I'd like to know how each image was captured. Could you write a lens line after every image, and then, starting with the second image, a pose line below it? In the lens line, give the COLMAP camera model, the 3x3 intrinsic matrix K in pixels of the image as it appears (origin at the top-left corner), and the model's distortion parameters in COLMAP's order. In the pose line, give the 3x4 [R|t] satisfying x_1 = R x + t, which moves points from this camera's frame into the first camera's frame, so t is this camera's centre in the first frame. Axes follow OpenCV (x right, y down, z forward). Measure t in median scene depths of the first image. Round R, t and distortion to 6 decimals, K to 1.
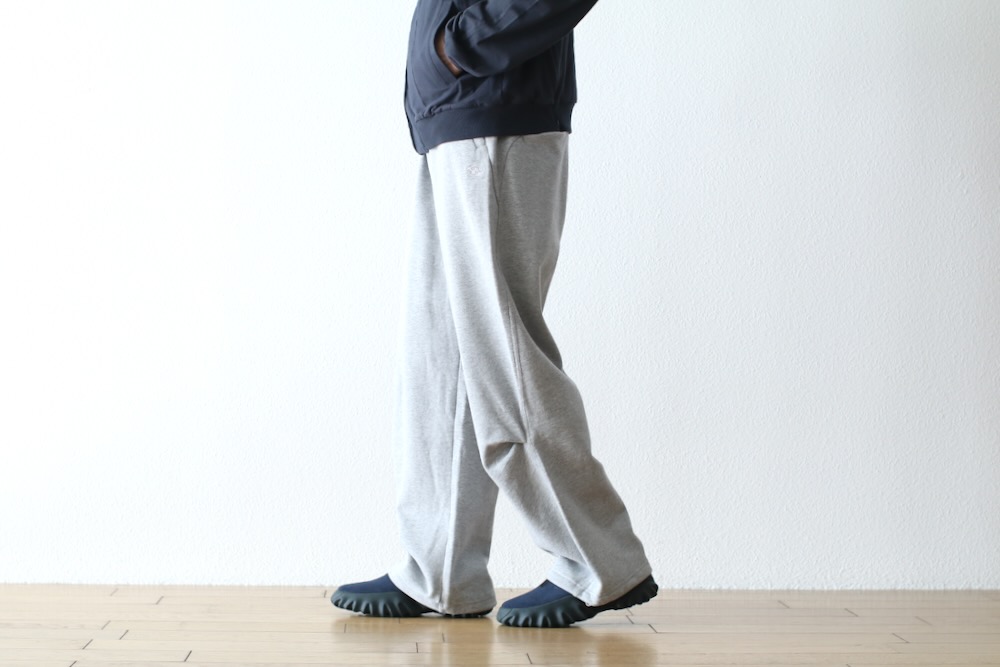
lens RADIAL K [[2397.2, 0, 500.0], [0, 2397.2, 333.5], [0, 0, 1]] dist [-0.170584, 0.223485]
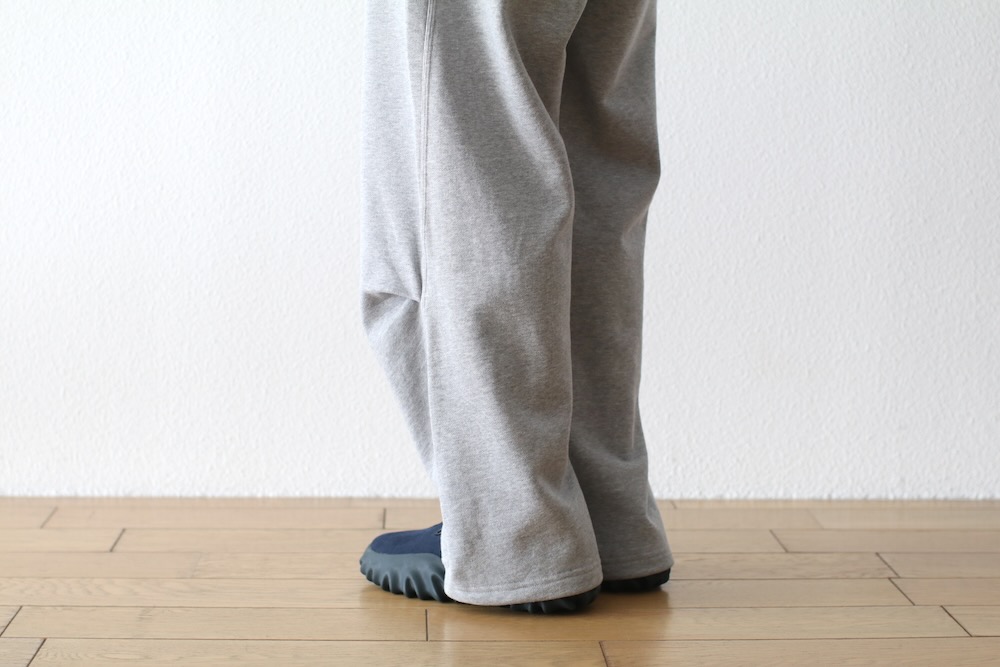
lens RADIAL K [[2397.2, 0, 500.0], [0, 2397.2, 333.5], [0, 0, 1]] dist [-0.170584, 0.223485]
pose [[0.999997, -0.000130, -0.002542, -0.039915], [0.000417, 0.993580, 0.113130, -0.010739], [0.002511, -0.113131, 0.993577, 0.365005]]
